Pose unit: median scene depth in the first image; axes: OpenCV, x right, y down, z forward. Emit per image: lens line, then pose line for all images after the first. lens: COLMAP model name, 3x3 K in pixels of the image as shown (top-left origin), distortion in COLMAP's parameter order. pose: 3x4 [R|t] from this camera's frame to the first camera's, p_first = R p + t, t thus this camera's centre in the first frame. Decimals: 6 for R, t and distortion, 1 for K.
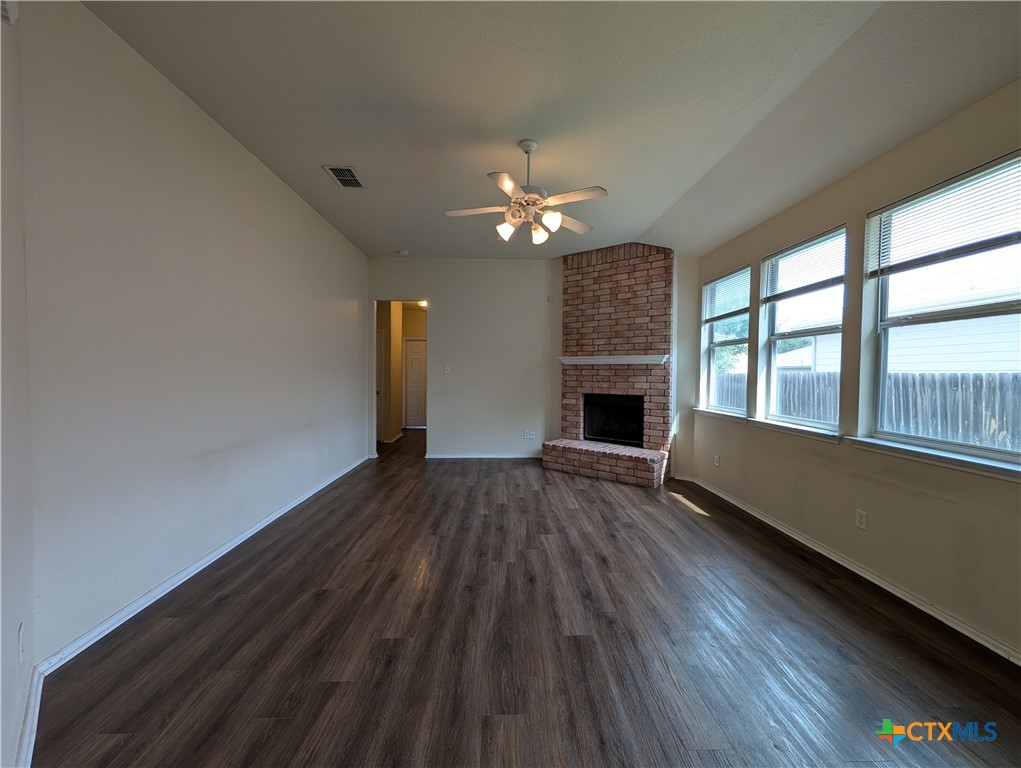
lens RADIAL K [[391.6, 0, 512.0], [0, 391.6, 381.0], [0, 0, 1]] dist [0.000891, 0.000027]
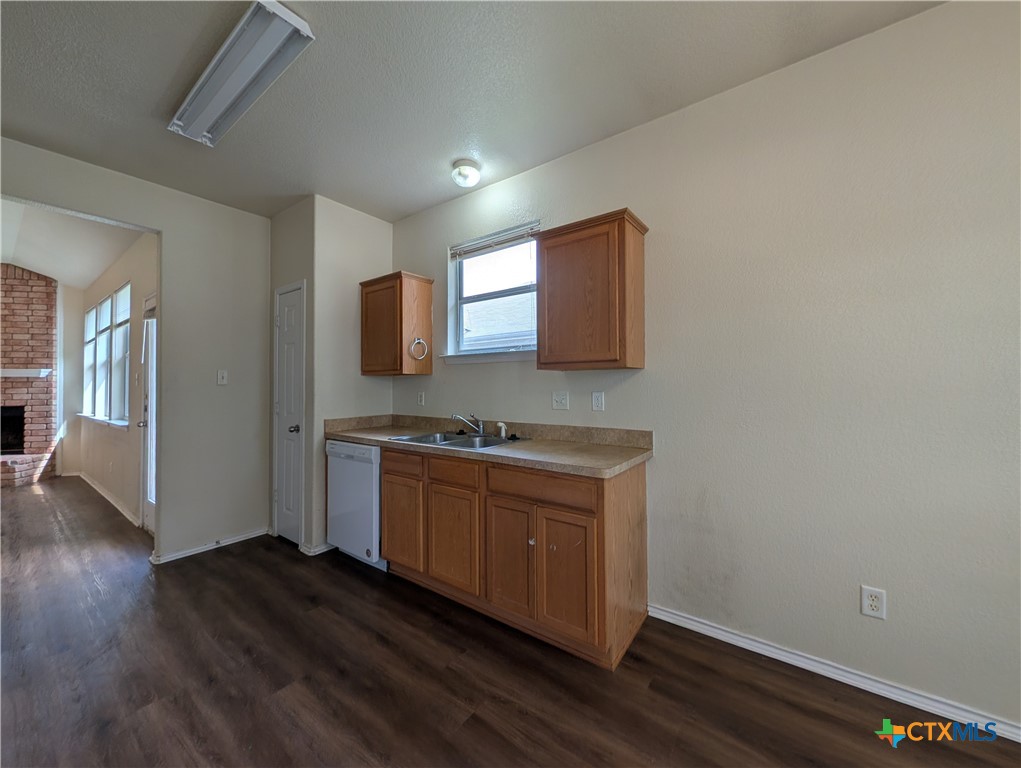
lens RADIAL K [[391.6, 0, 512.0], [0, 391.6, 381.0], [0, 0, 1]] dist [0.000891, 0.000027]
pose [[0.626876, 0.000331, 0.779119, 0.349314], [0.027715, 0.999358, -0.022725, 0.031734], [-0.778626, 0.035839, 0.626464, -0.773567]]
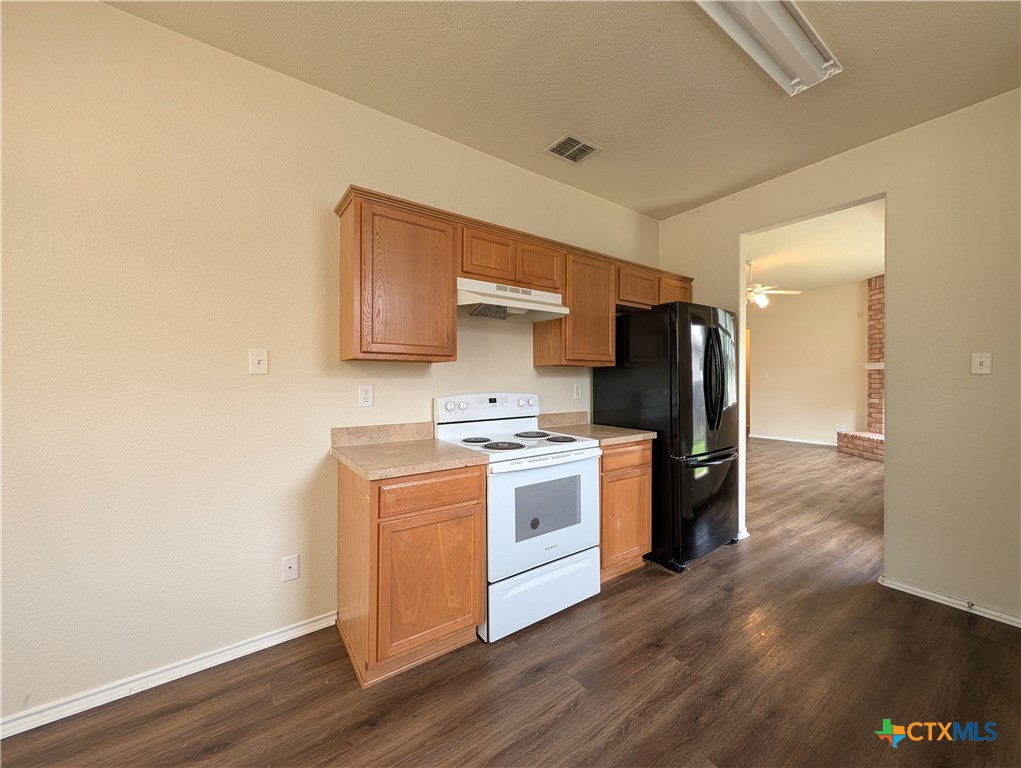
lens RADIAL K [[391.6, 0, 512.0], [0, 391.6, 381.0], [0, 0, 1]] dist [0.000891, 0.000027]
pose [[0.550300, -0.004278, -0.834956, 0.626704], [-0.015242, 0.999769, -0.015169, 0.031880], [0.834828, 0.021074, 0.550107, -0.664258]]
